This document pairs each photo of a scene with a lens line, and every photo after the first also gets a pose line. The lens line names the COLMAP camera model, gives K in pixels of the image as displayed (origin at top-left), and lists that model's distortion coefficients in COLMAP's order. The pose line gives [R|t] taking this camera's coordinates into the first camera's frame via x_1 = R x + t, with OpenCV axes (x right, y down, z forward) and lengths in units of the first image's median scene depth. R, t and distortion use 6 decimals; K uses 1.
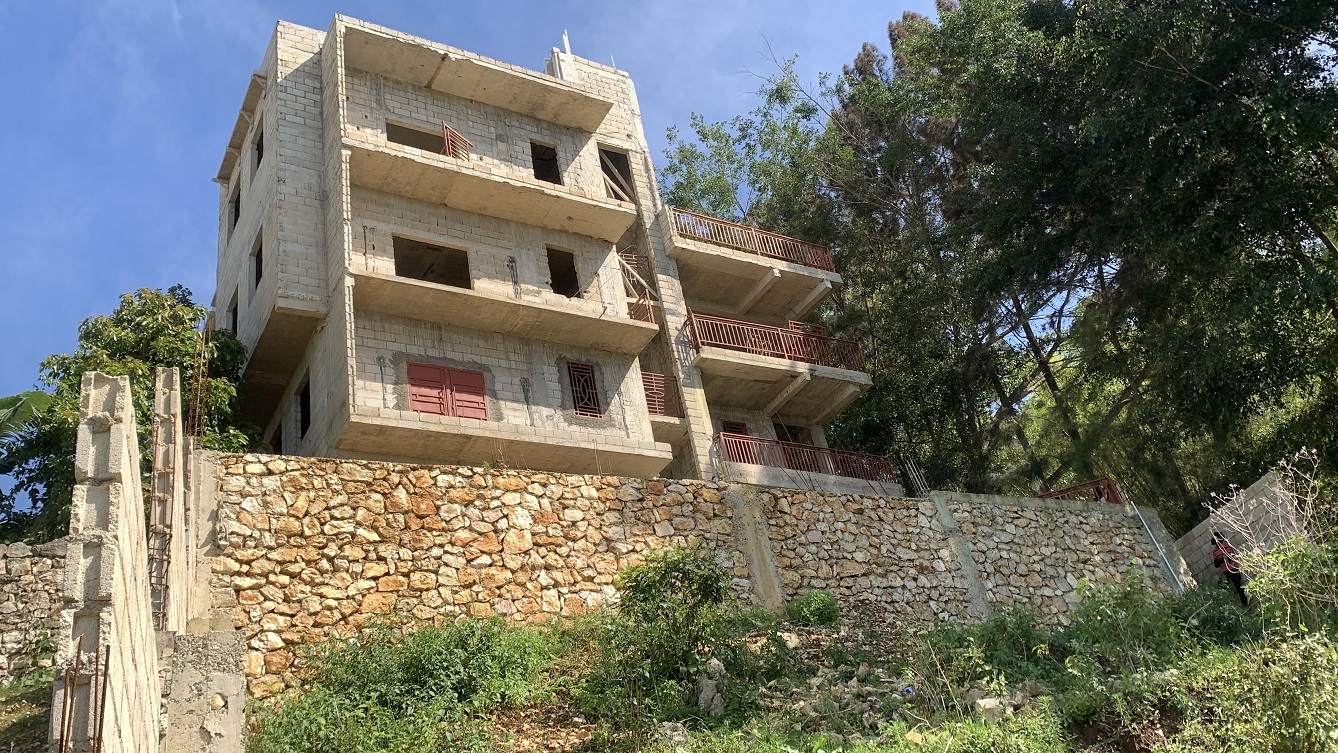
lens RADIAL K [[1171.5, 0, 675.1], [0, 1171.5, 372.6], [0, 0, 1]] dist [0.124257, -0.331710]
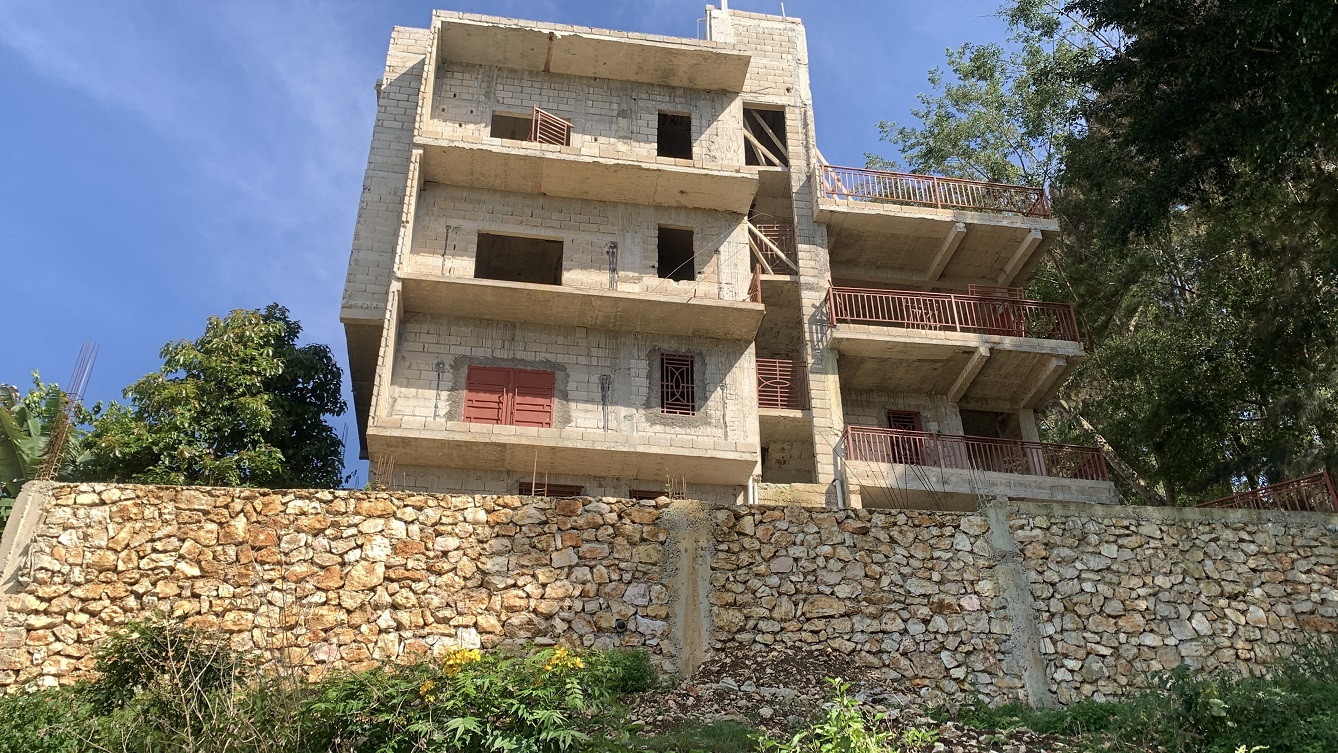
lens RADIAL K [[1171.5, 0, 675.1], [0, 1171.5, 372.6], [0, 0, 1]] dist [0.124257, -0.331710]
pose [[0.918139, -0.054013, -0.392561, 0.353709], [0.060180, 0.998182, 0.003410, 0.003636], [0.391663, -0.026755, 0.919720, 0.239919]]
